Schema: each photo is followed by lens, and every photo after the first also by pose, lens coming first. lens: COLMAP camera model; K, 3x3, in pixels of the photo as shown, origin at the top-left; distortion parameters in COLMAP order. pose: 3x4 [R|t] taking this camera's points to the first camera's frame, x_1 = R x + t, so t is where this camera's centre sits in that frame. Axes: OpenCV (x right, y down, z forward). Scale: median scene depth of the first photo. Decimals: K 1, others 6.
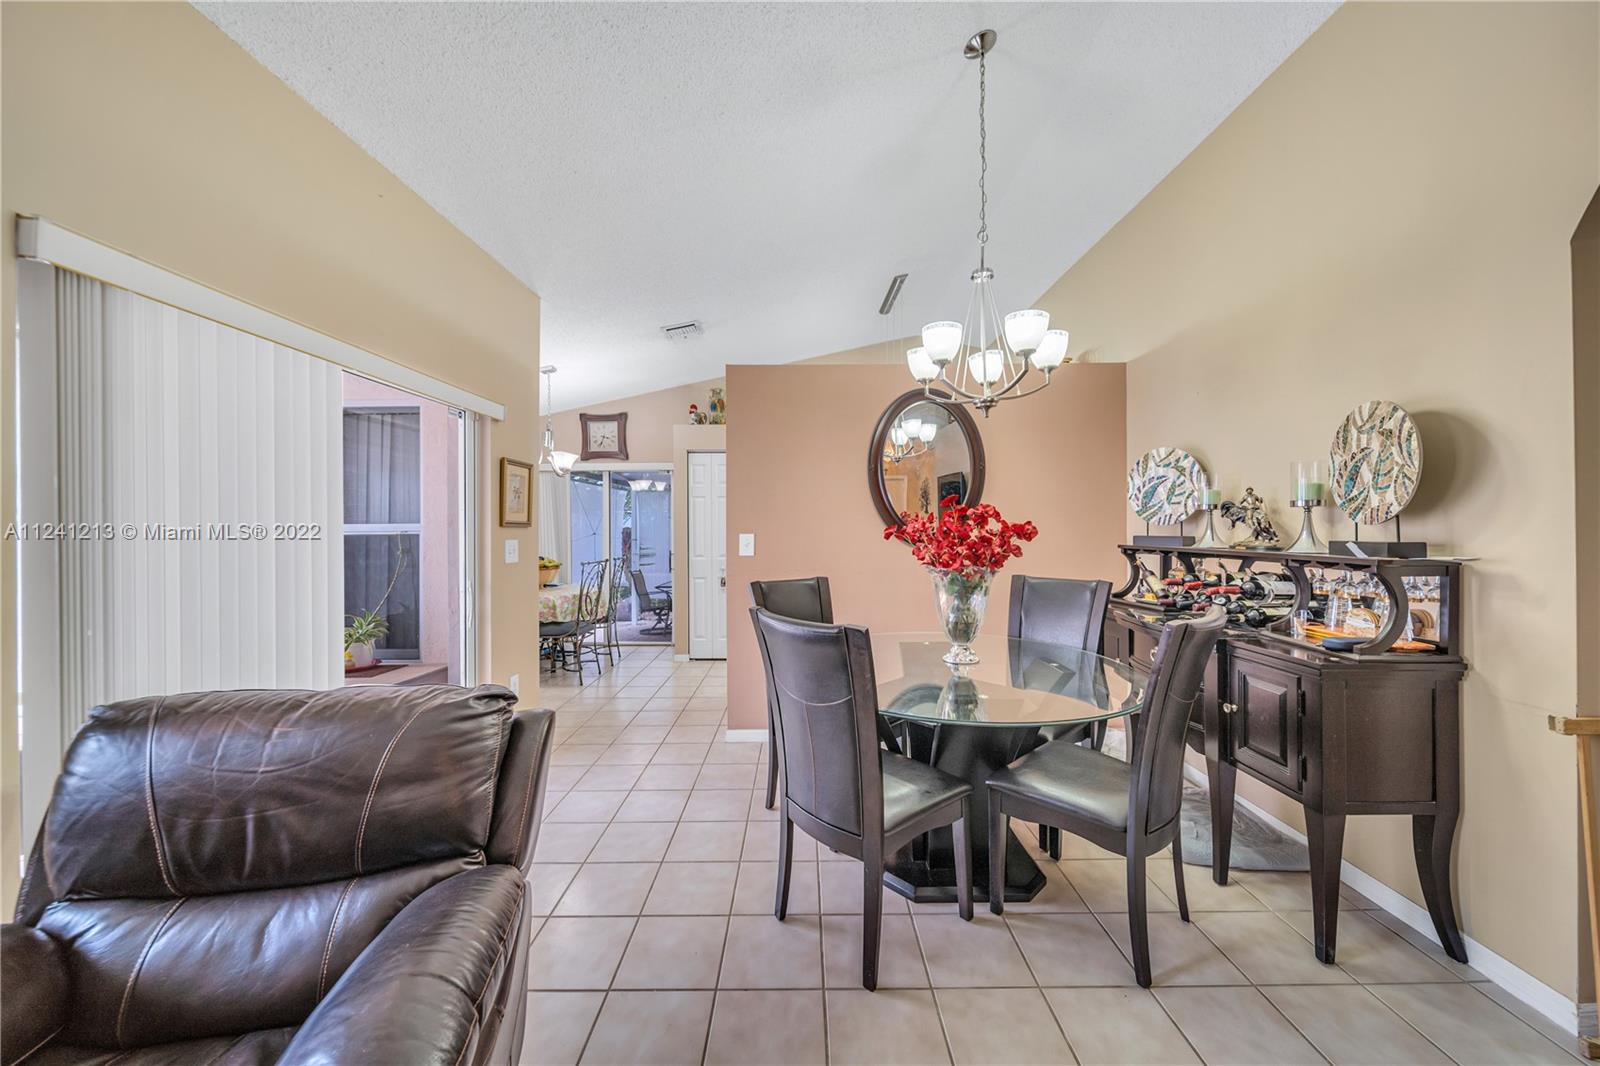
lens RADIAL K [[566.5, 0, 807.2], [0, 566.5, 527.3], [0, 0, 1]] dist [0.000197, -0.000469]
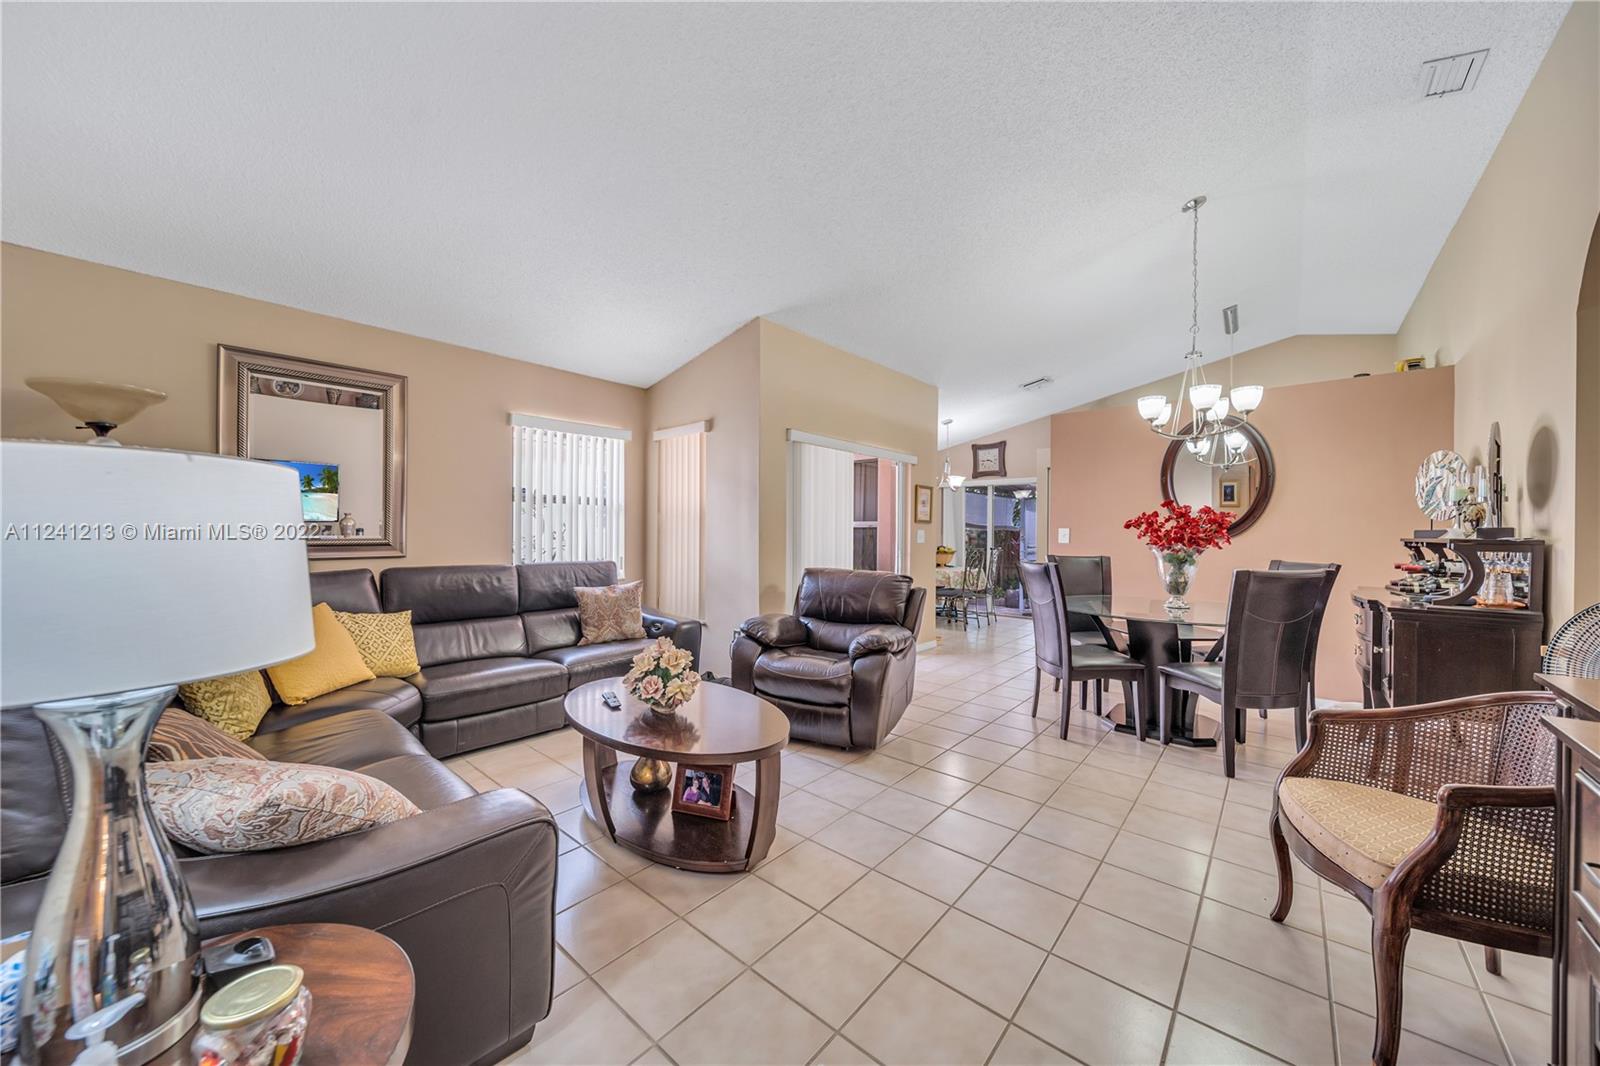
lens RADIAL K [[566.5, 0, 797.4], [0, 566.5, 531.2], [0, 0, 1]] dist [0.000197, -0.000469]
pose [[0.750848, 0.010567, -0.660391, 0.339159], [-0.013966, 0.999902, 0.000121, 0.028315], [0.660328, 0.009132, 0.750922, -0.553674]]
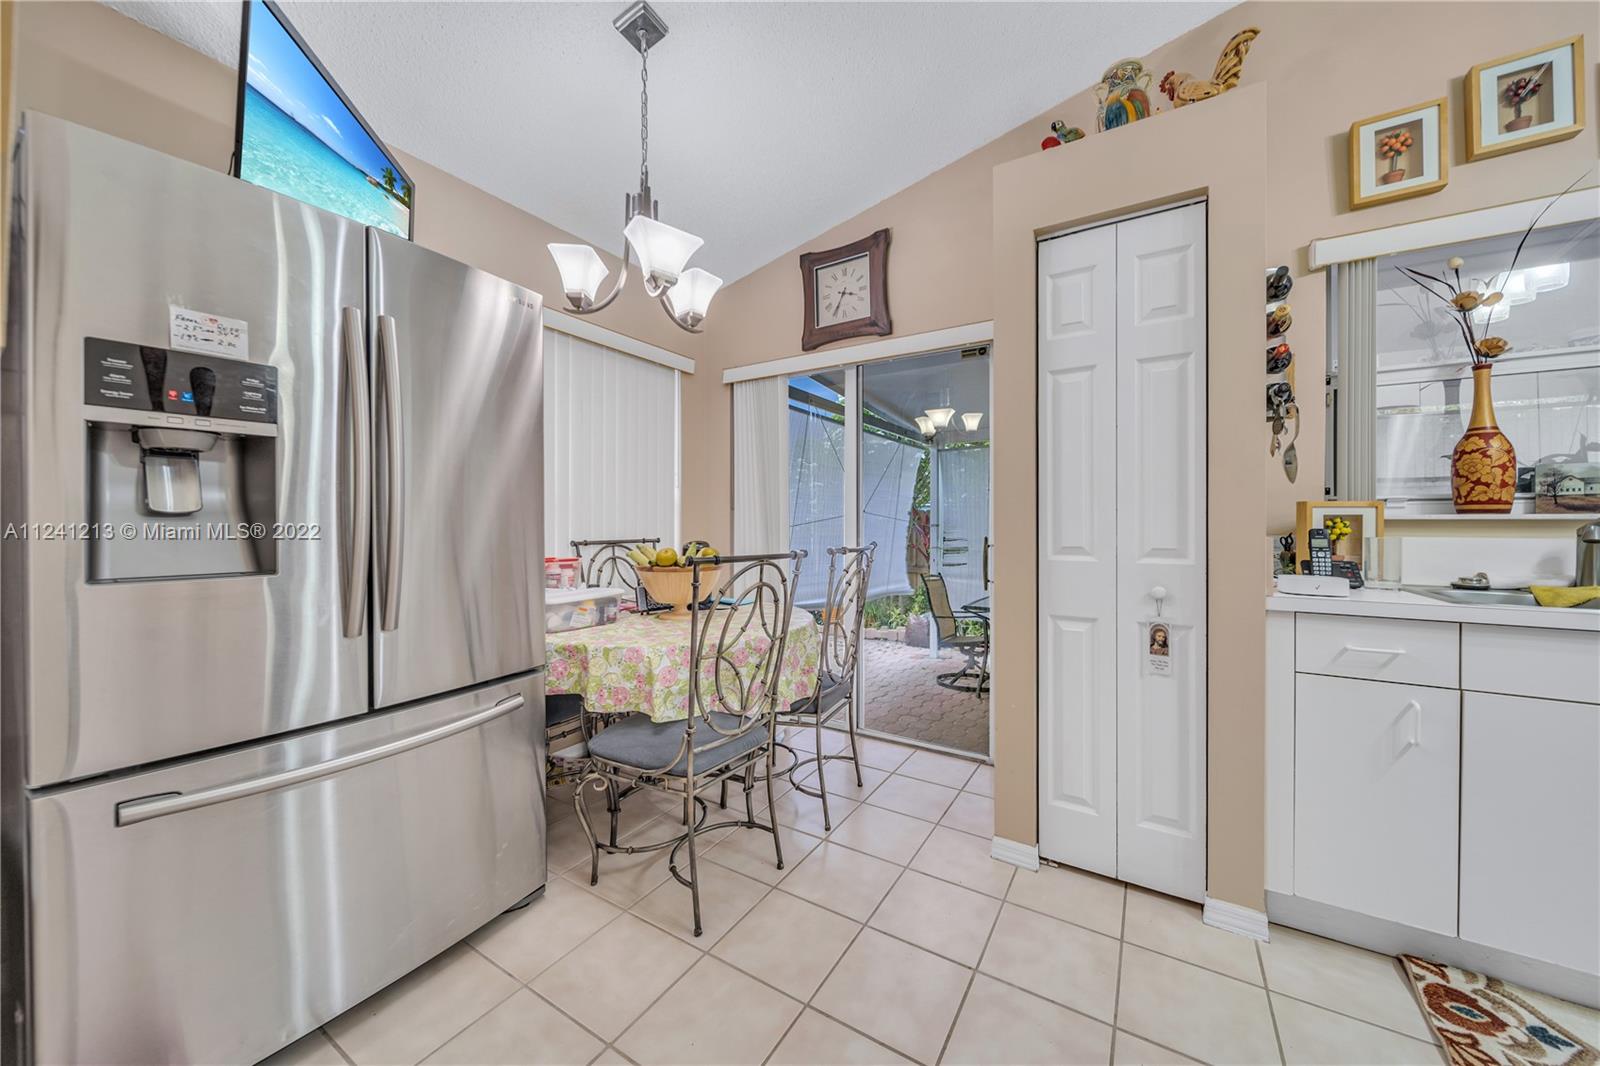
lens RADIAL K [[566.5, 0, 806.3], [0, 566.5, 524.5], [0, 0, 1]] dist [0.000197, -0.000469]
pose [[0.846995, 0.004929, -0.531577, -0.232754], [-0.005300, 0.999986, 0.000829, 0.058121], [0.531574, 0.002115, 0.847009, 1.016846]]
